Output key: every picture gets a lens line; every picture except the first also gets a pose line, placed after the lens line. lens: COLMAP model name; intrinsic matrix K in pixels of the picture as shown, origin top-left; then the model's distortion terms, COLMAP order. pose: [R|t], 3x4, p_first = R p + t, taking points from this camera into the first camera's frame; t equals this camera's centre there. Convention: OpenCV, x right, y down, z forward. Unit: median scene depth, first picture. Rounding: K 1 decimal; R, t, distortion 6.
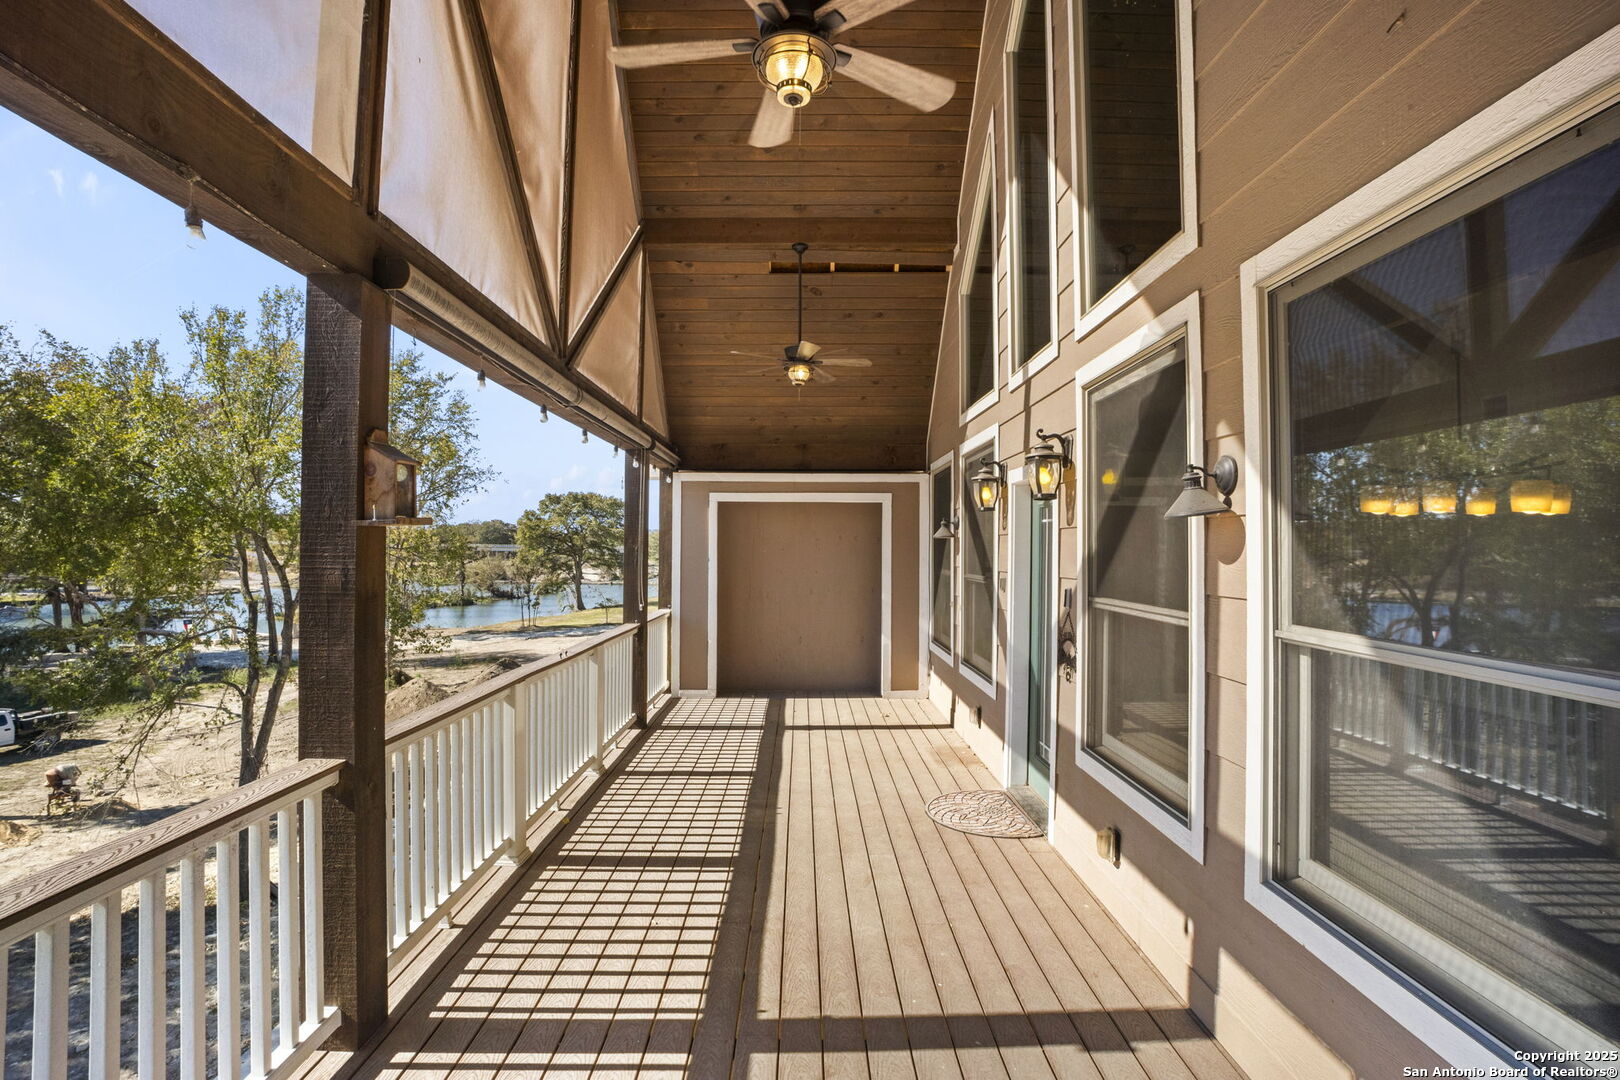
lens RADIAL K [[787.6, 0, 807.9], [0, 787.6, 537.9], [0, 0, 1]] dist [-0.078358, 0.030482]
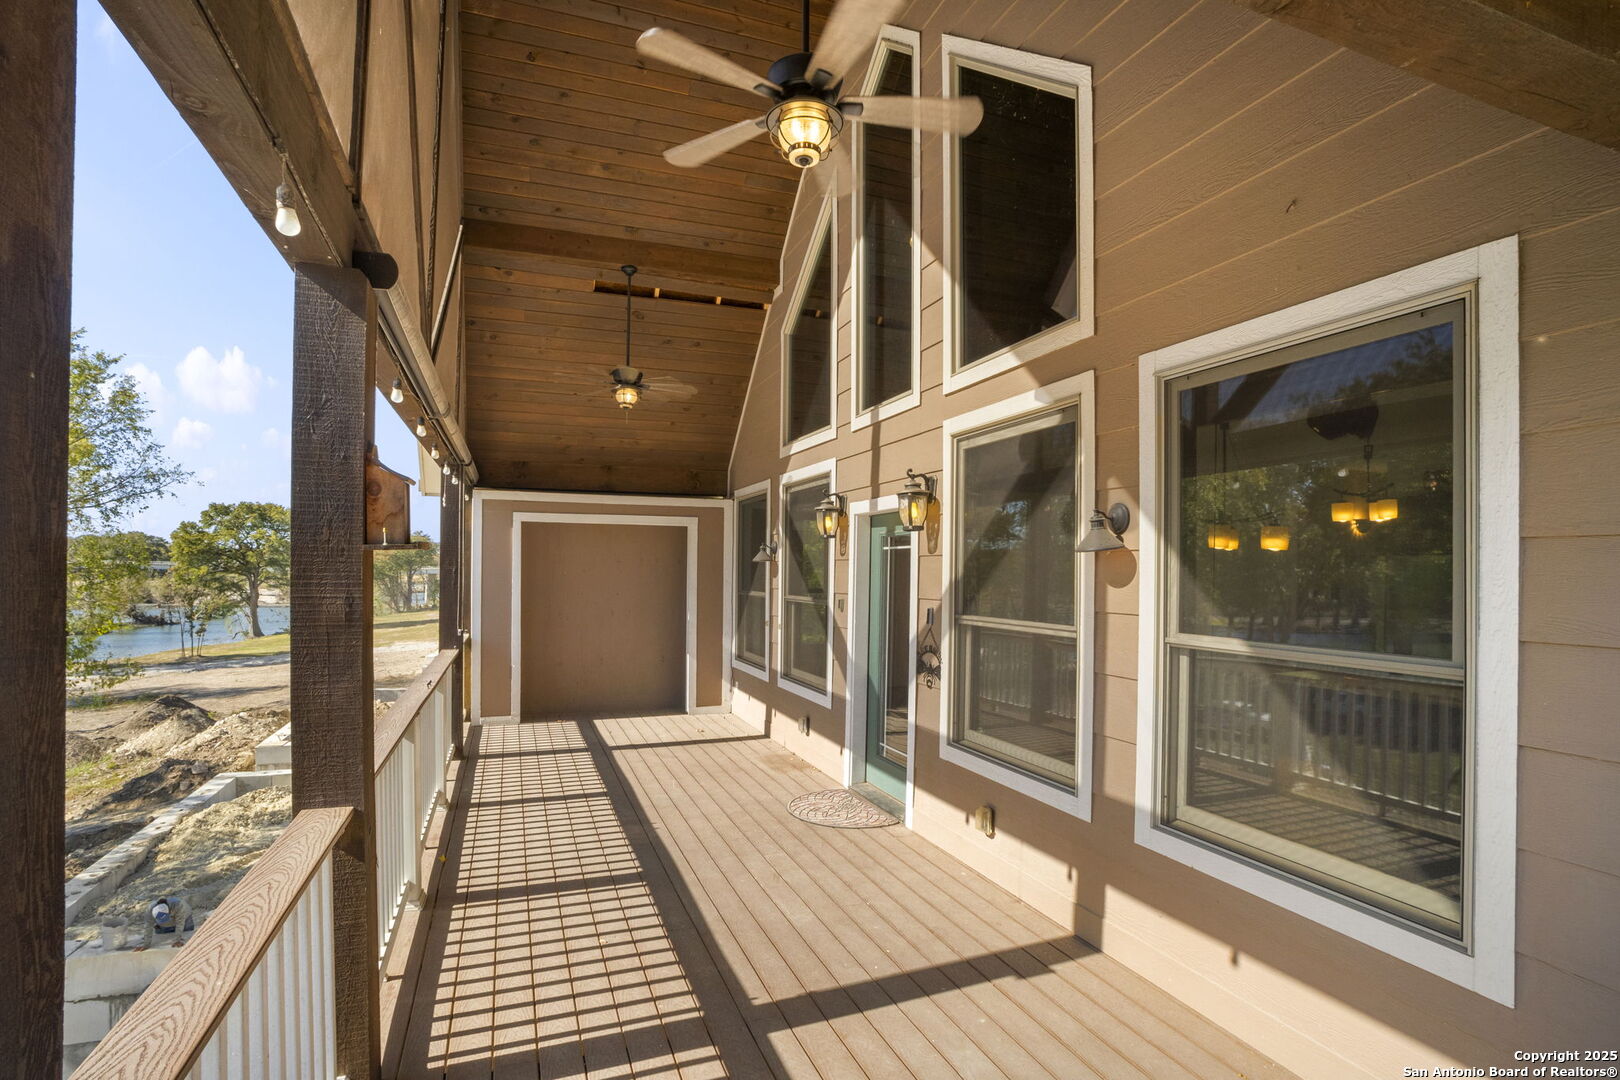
lens RADIAL K [[776.3, 0, 801.3], [0, 776.3, 580.7], [0, 0, 1]] dist [-0.075981, 0.028491]
pose [[0.938083, -0.000110, 0.346409, -0.178834], [-0.010126, 0.999564, 0.027737, -0.004065], [-0.346261, -0.029527, 0.937673, -0.009869]]
